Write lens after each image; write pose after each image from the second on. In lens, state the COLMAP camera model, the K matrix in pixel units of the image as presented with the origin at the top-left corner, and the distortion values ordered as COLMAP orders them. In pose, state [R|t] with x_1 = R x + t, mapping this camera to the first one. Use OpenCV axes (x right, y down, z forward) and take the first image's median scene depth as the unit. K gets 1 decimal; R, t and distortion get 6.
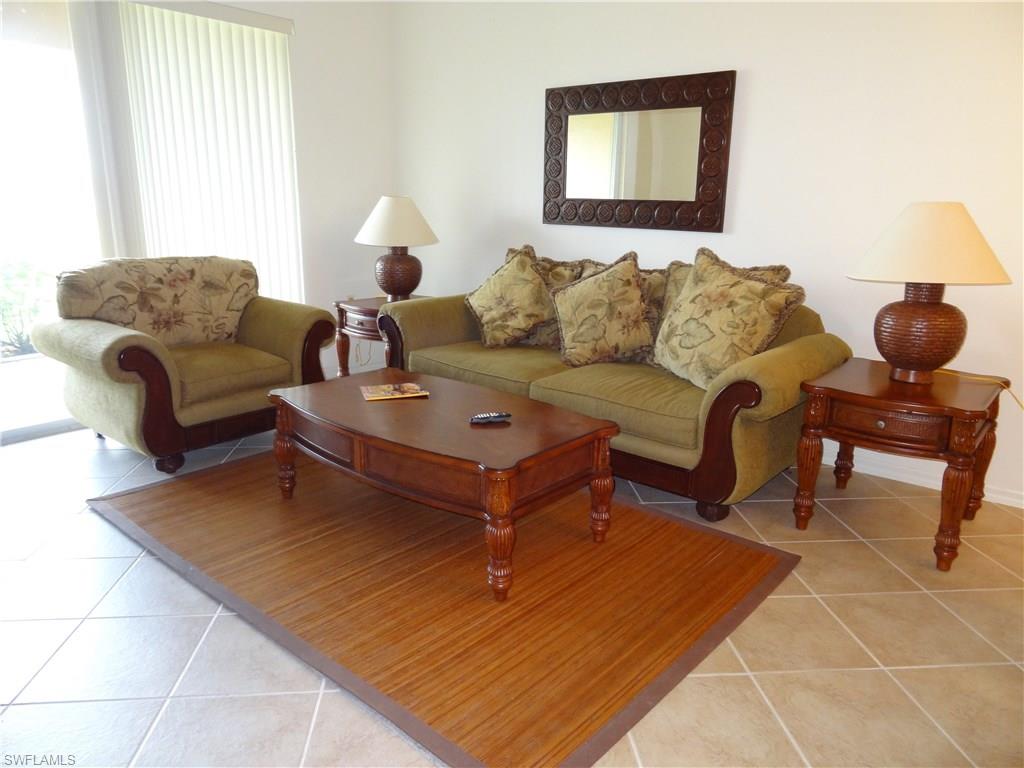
lens RADIAL K [[719.5, 0, 516.2], [0, 719.5, 382.8], [0, 0, 1]] dist [-0.003736, 0.008764]
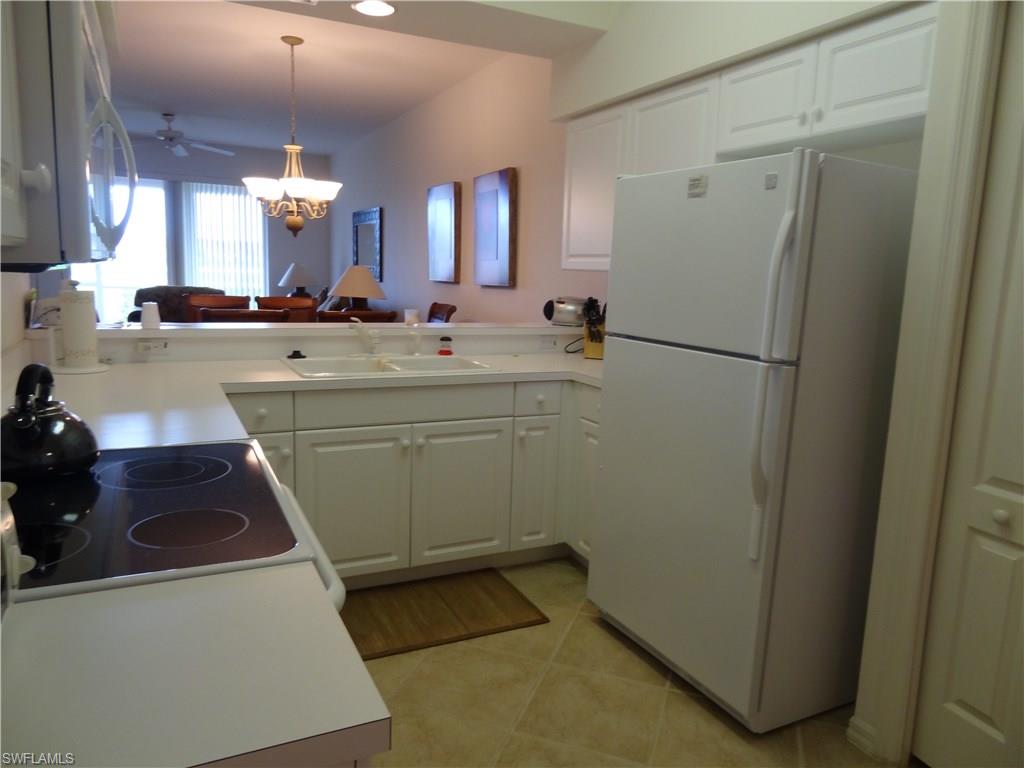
lens RADIAL K [[719.5, 0, 516.2], [0, 719.5, 382.8], [0, 0, 1]] dist [-0.003736, 0.008764]
pose [[0.923619, 0.079463, -0.374985, 1.425568], [-0.117238, 0.989958, -0.078984, 0.197278], [0.364943, 0.116914, 0.923660, -0.740326]]
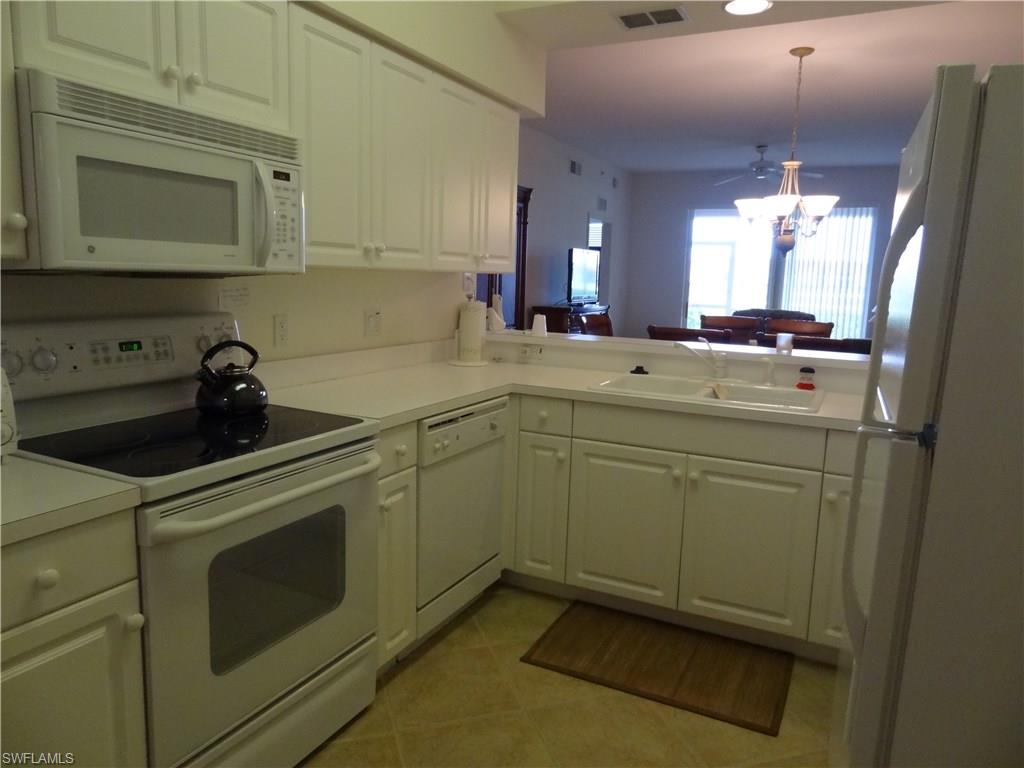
lens RADIAL K [[722.0, 0, 512.0], [0, 722.0, 384.0], [0, 0, 1]] dist [-0.001967, 0.002650]
pose [[0.250904, 0.142882, -0.957409, 1.651496], [-0.265211, 0.961349, 0.073967, 0.123243], [0.930973, 0.235356, 0.279101, -0.448934]]
